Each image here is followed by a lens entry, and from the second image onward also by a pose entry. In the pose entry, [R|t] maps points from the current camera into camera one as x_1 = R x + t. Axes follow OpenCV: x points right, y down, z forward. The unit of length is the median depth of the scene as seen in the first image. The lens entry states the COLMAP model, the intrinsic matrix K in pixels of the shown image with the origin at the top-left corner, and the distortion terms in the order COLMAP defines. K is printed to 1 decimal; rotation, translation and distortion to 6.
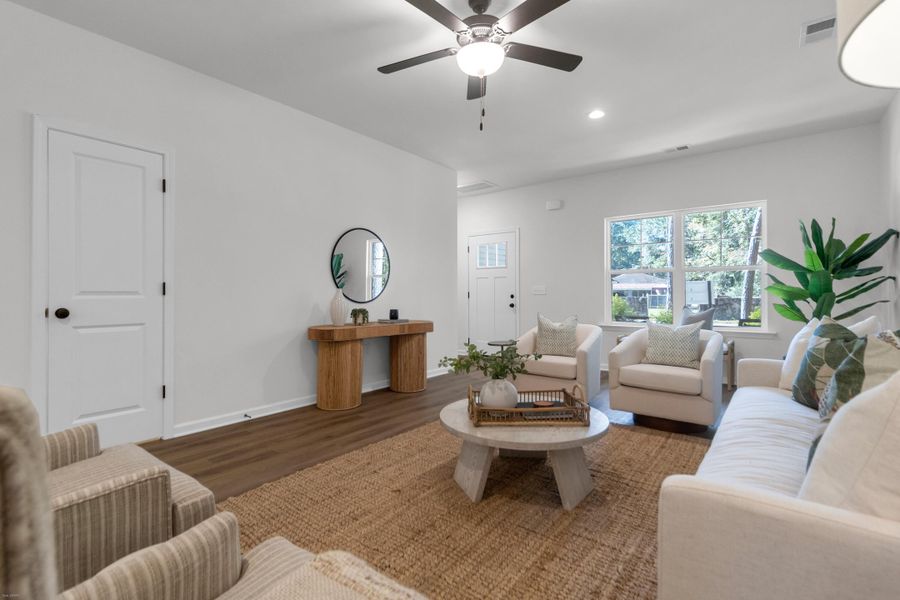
lens RADIAL K [[422.6, 0, 449.0], [0, 422.6, 295.7], [0, 0, 1]] dist [-0.000846, 0.000005]
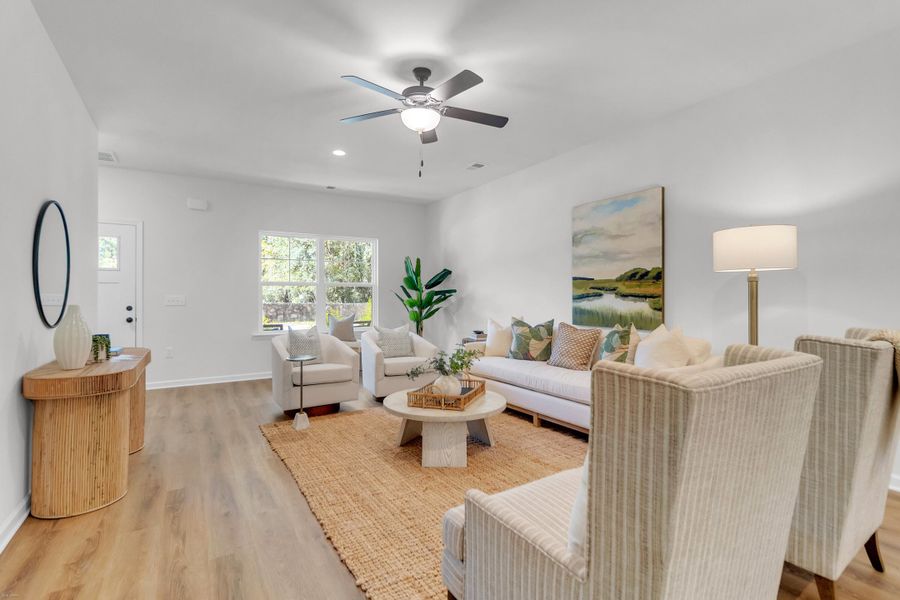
lens RADIAL K [[422.6, 0, 449.0], [0, 422.6, 295.7], [0, 0, 1]] dist [-0.000846, 0.000005]
pose [[0.332767, 0.008565, 0.942970, -0.766273], [0.002924, 0.999945, -0.010114, -0.023504], [-0.943005, 0.006123, 0.332723, 0.379036]]
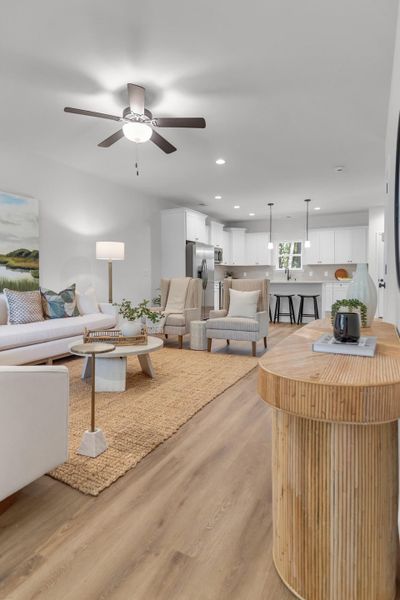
lens RADIAL K [[333.0, 0, 199.2], [0, 333.0, 283.9], [0, 0, 1]] dist [-0.000361, -0.000363]
pose [[-0.981649, 0.010120, -0.190427, 0.066047], [0.005187, 0.999638, 0.026383, -0.001644], [0.190625, 0.024911, -0.981347, 1.706838]]
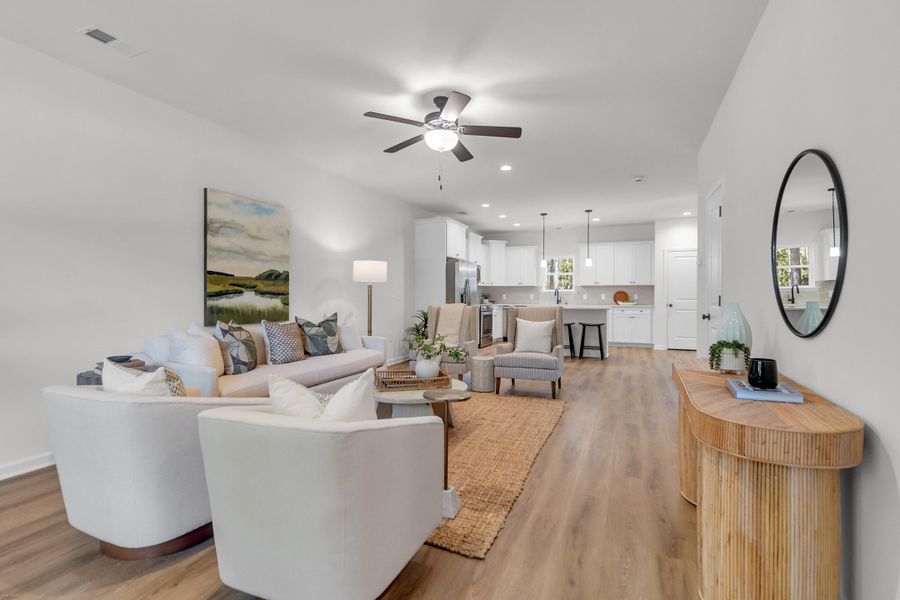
lens RADIAL K [[422.6, 0, 449.0], [0, 422.6, 295.7], [0, 0, 1]] dist [-0.000846, 0.000005]
pose [[-0.964655, 0.002062, -0.263508, 0.309220], [0.000346, 0.999978, 0.006556, -0.034583], [0.263516, 0.006233, -0.964635, 1.738579]]
